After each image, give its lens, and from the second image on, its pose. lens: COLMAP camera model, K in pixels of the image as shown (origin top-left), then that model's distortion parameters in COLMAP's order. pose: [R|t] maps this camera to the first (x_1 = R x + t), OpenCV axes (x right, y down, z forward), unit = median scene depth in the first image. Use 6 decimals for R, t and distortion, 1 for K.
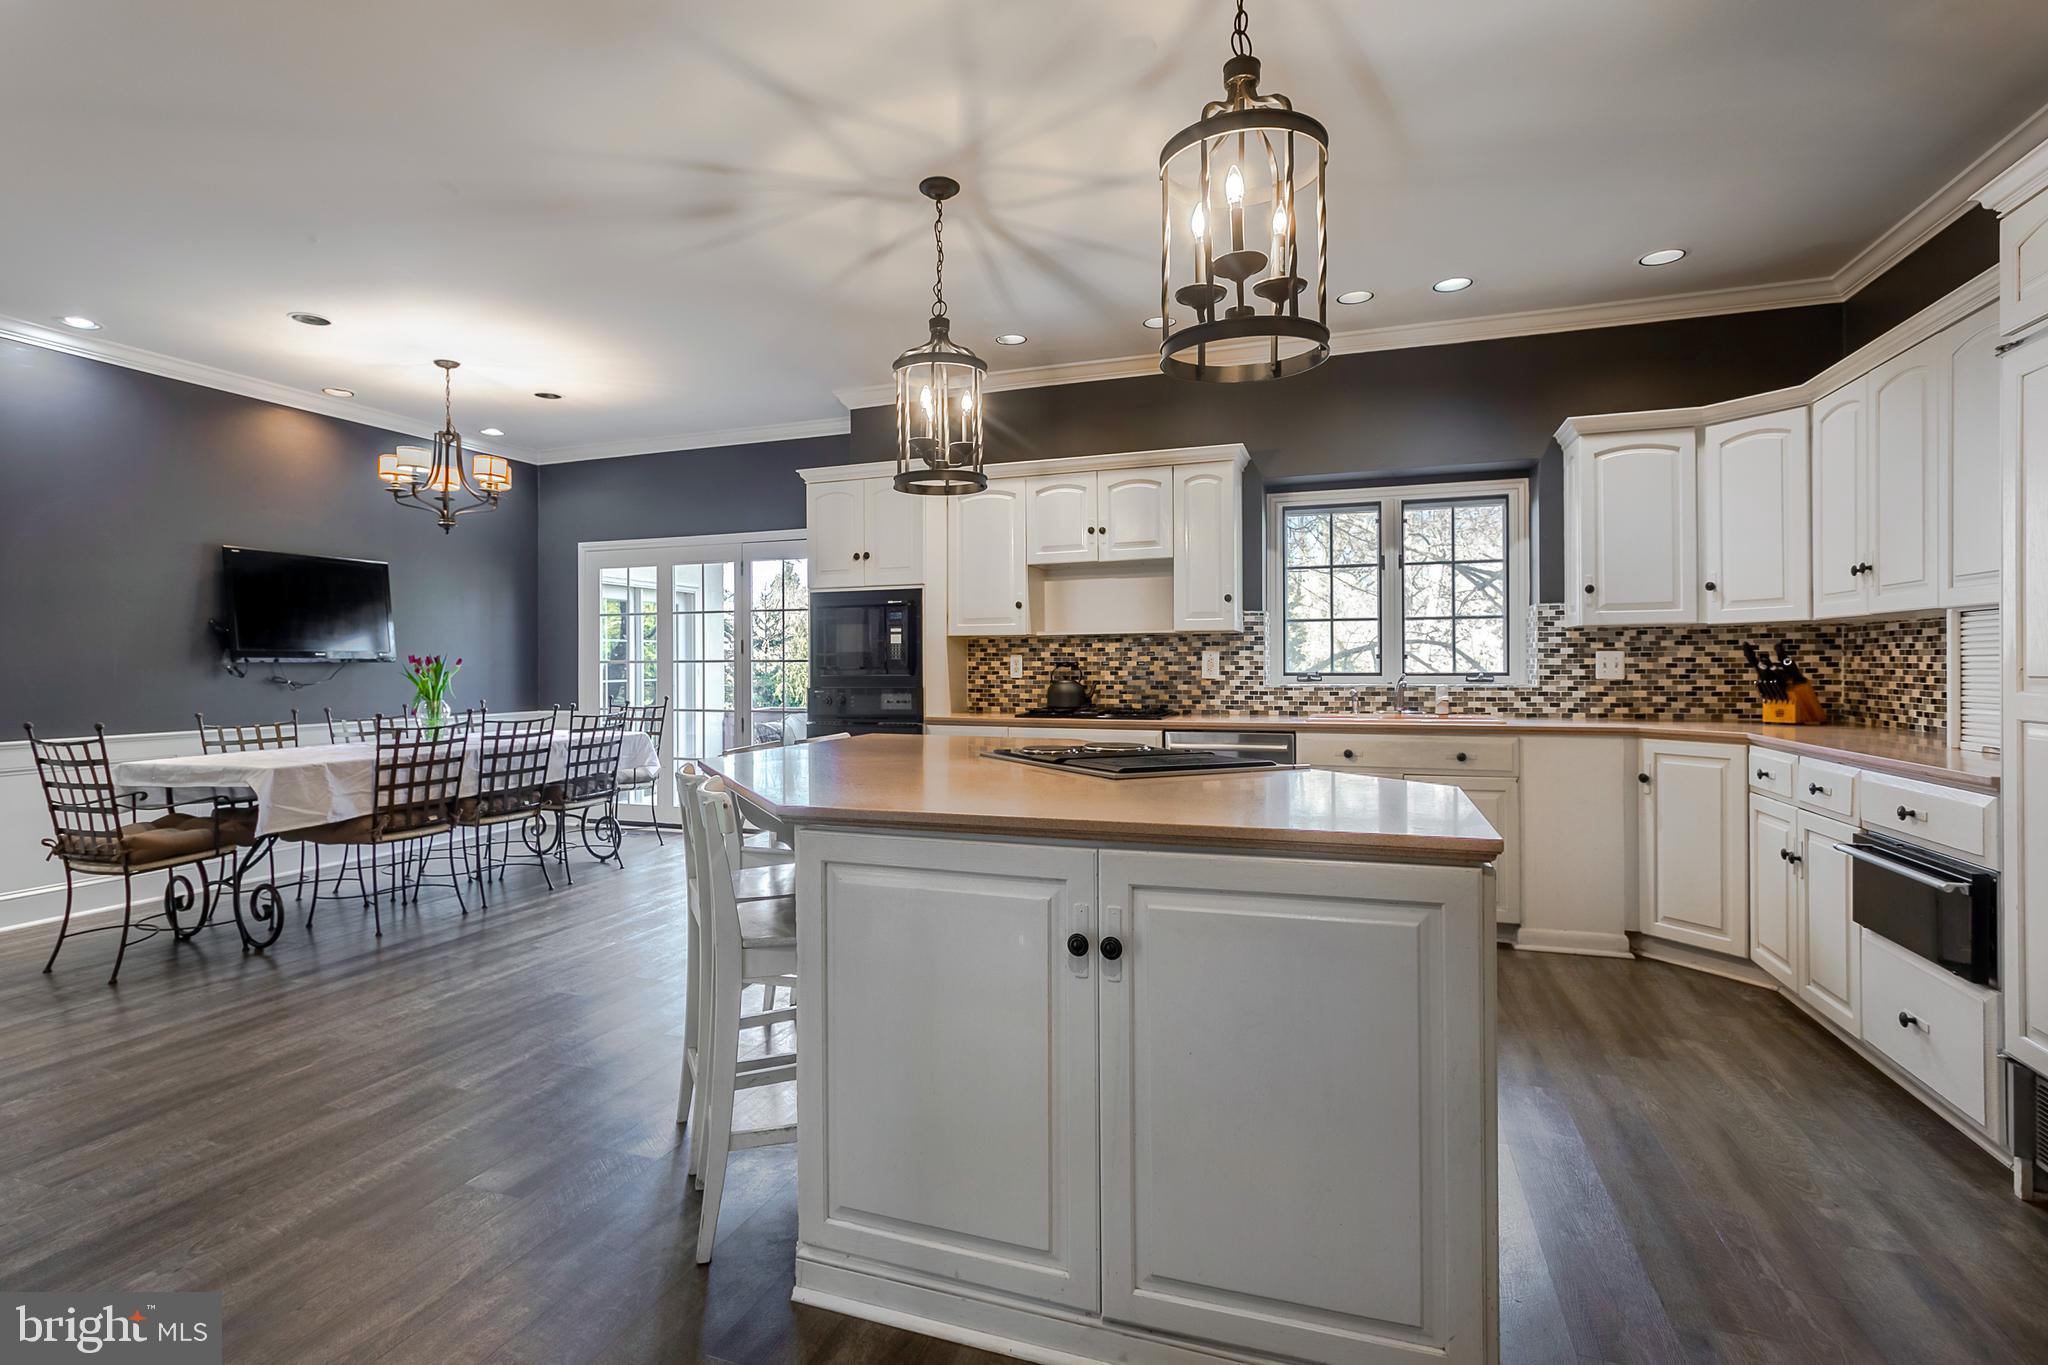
lens RADIAL K [[985.1, 0, 989.5], [0, 985.1, 661.8], [0, 0, 1]] dist [-0.000574, -0.000199]
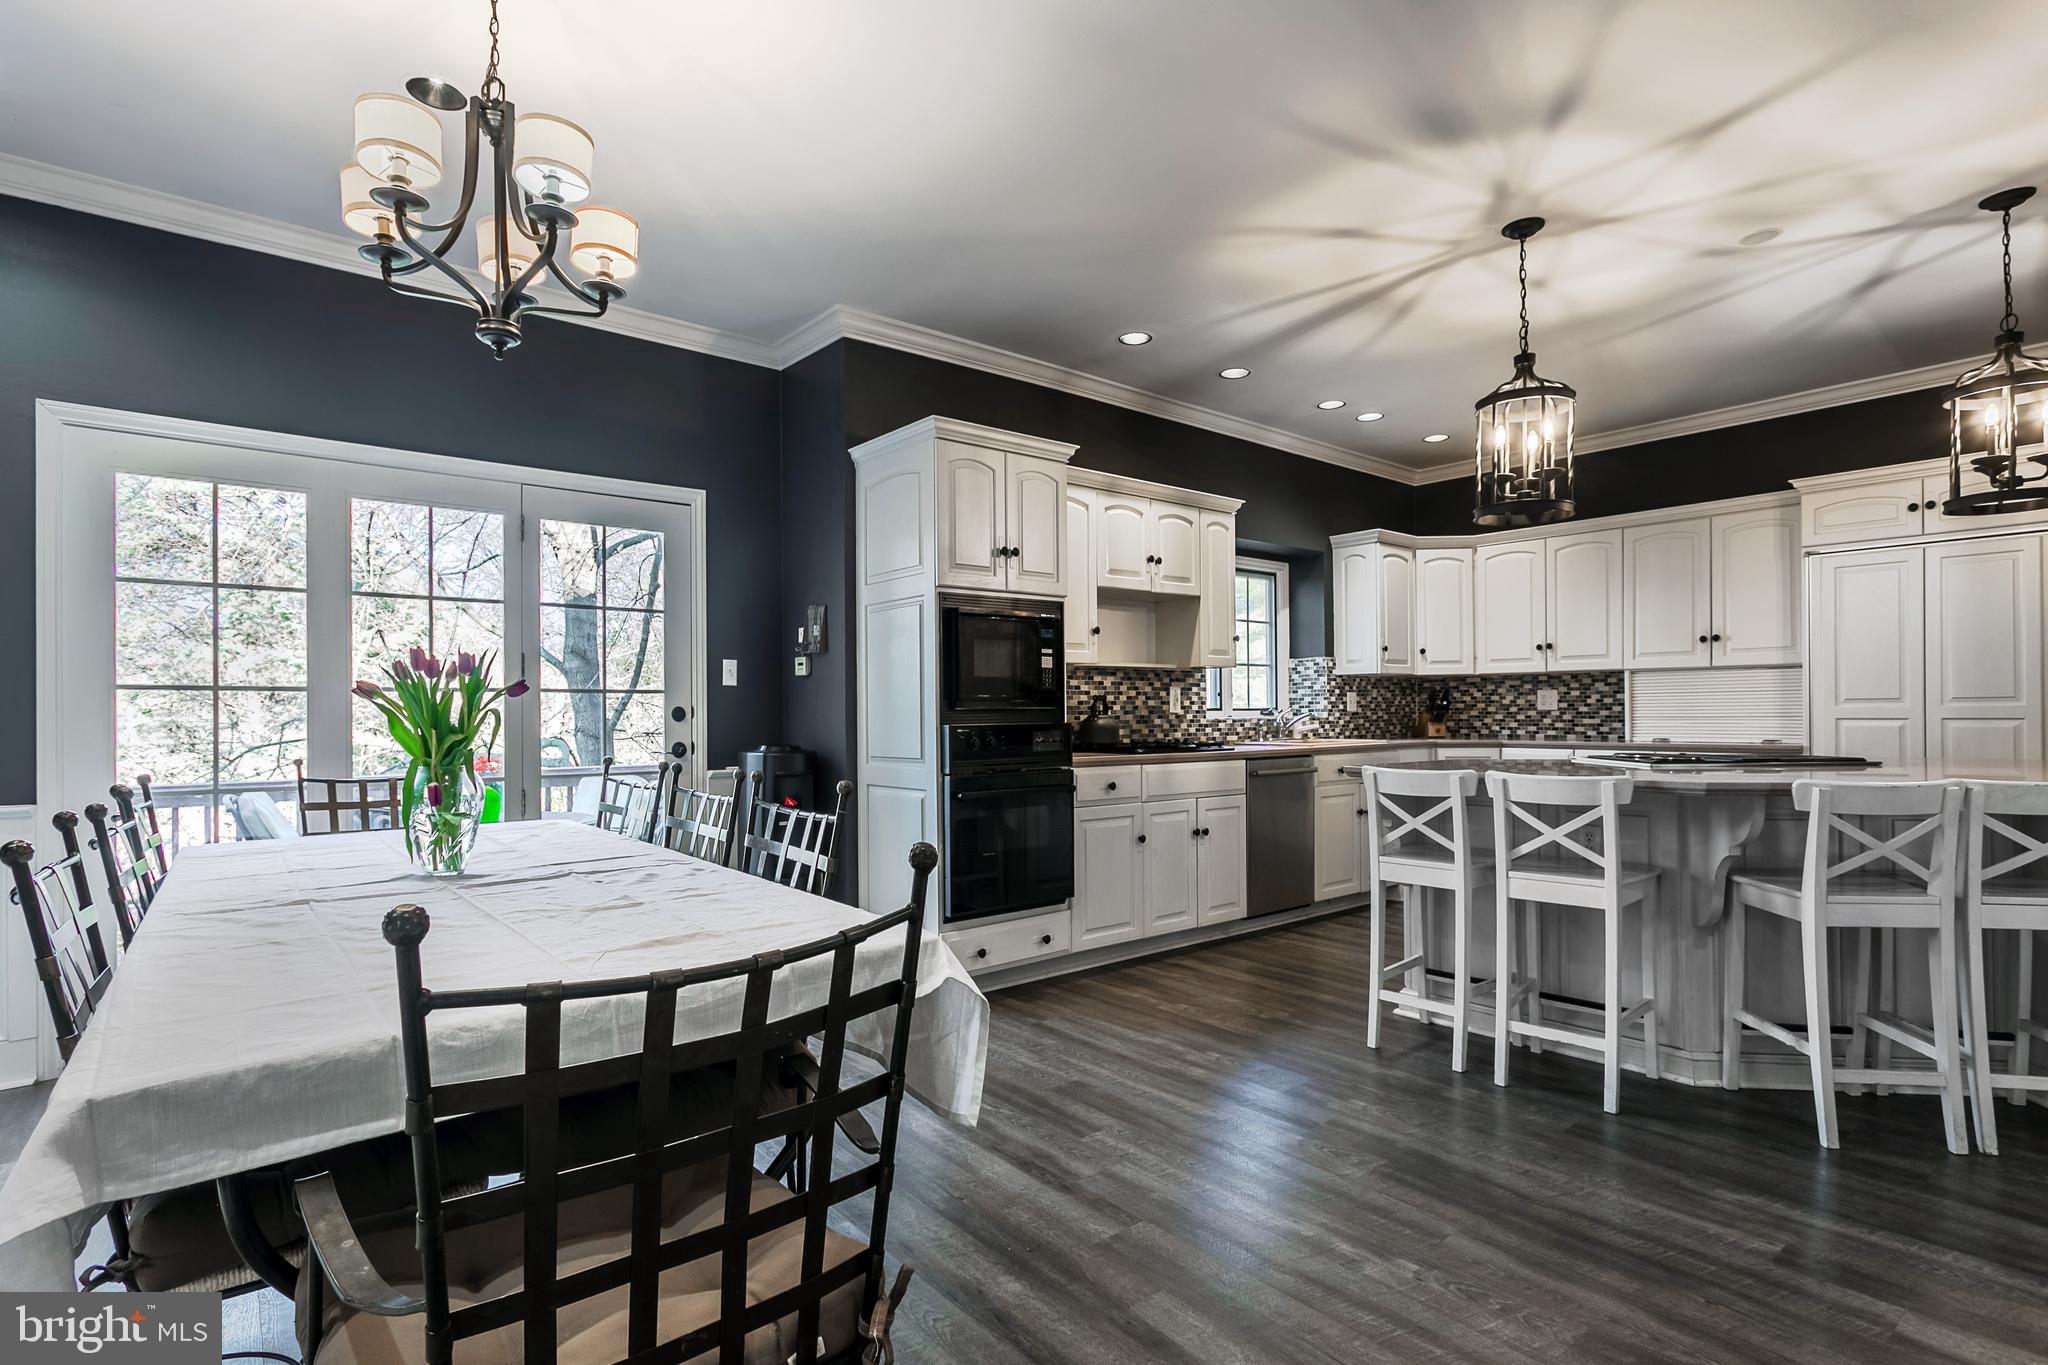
lens RADIAL K [[1006.6, 0, 1014.8], [0, 1006.6, 707.0], [0, 0, 1]] dist [0.002235, 0.000987]
pose [[0.508308, 0.005586, 0.861157, -0.847520], [0.003188, 0.999960, -0.008368, 0.020610], [-0.861169, 0.006999, 0.508270, 0.636773]]
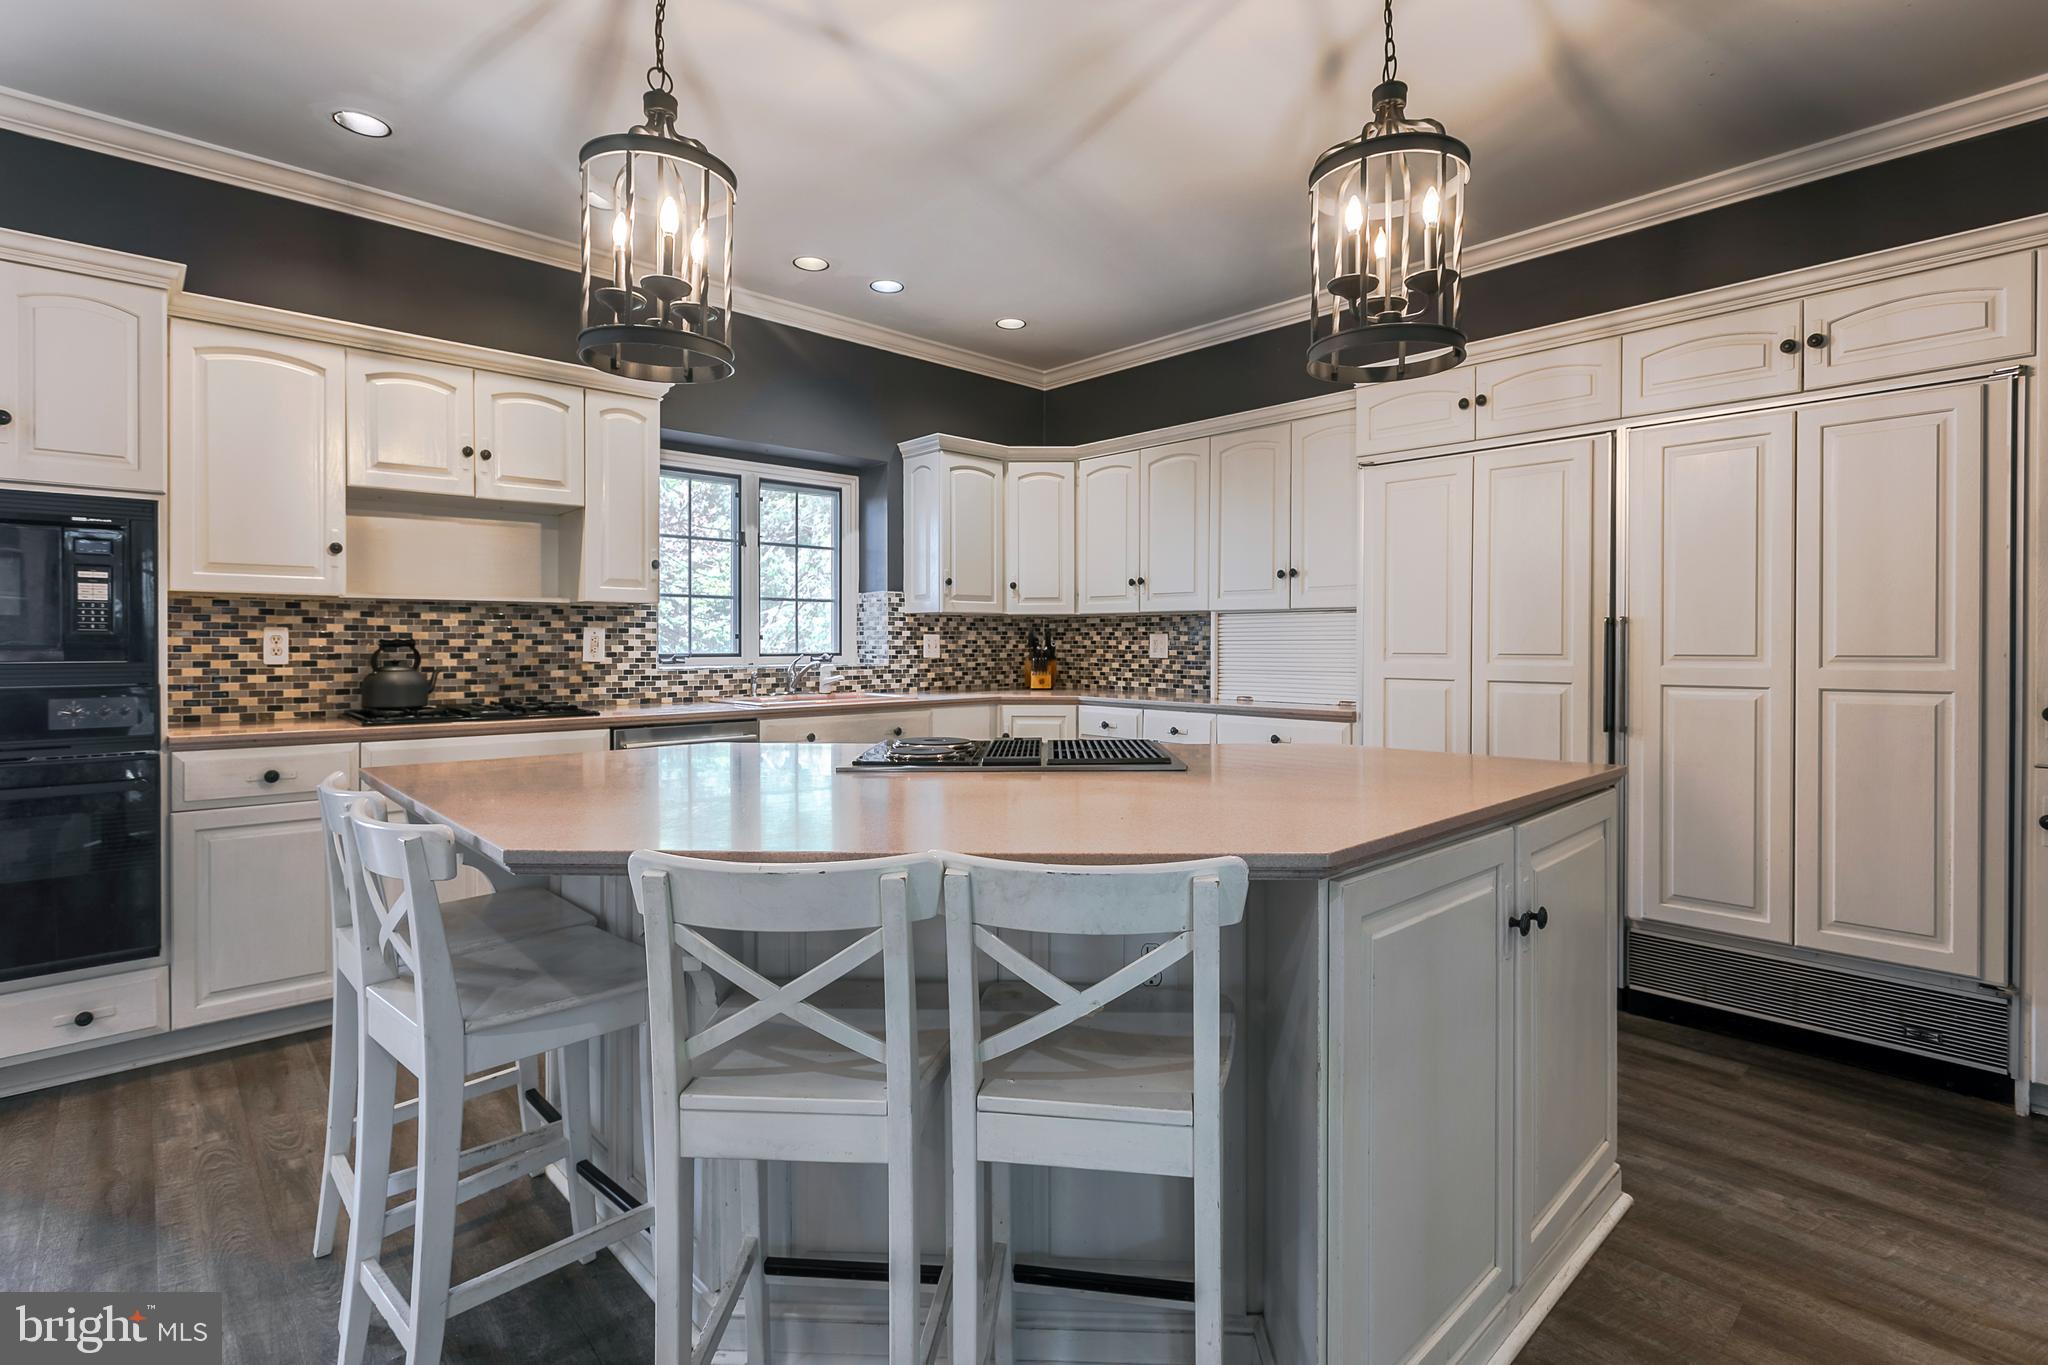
lens RADIAL K [[969.9, 0, 1031.9], [0, 969.9, 646.1], [0, 0, 1]] dist [0.000336, 0.000305]
pose [[0.446631, 0.002511, 0.894715, -0.346241], [-0.005083, 0.999987, -0.000270, 0.002869], [-0.894704, -0.004428, 0.446638, 0.346531]]
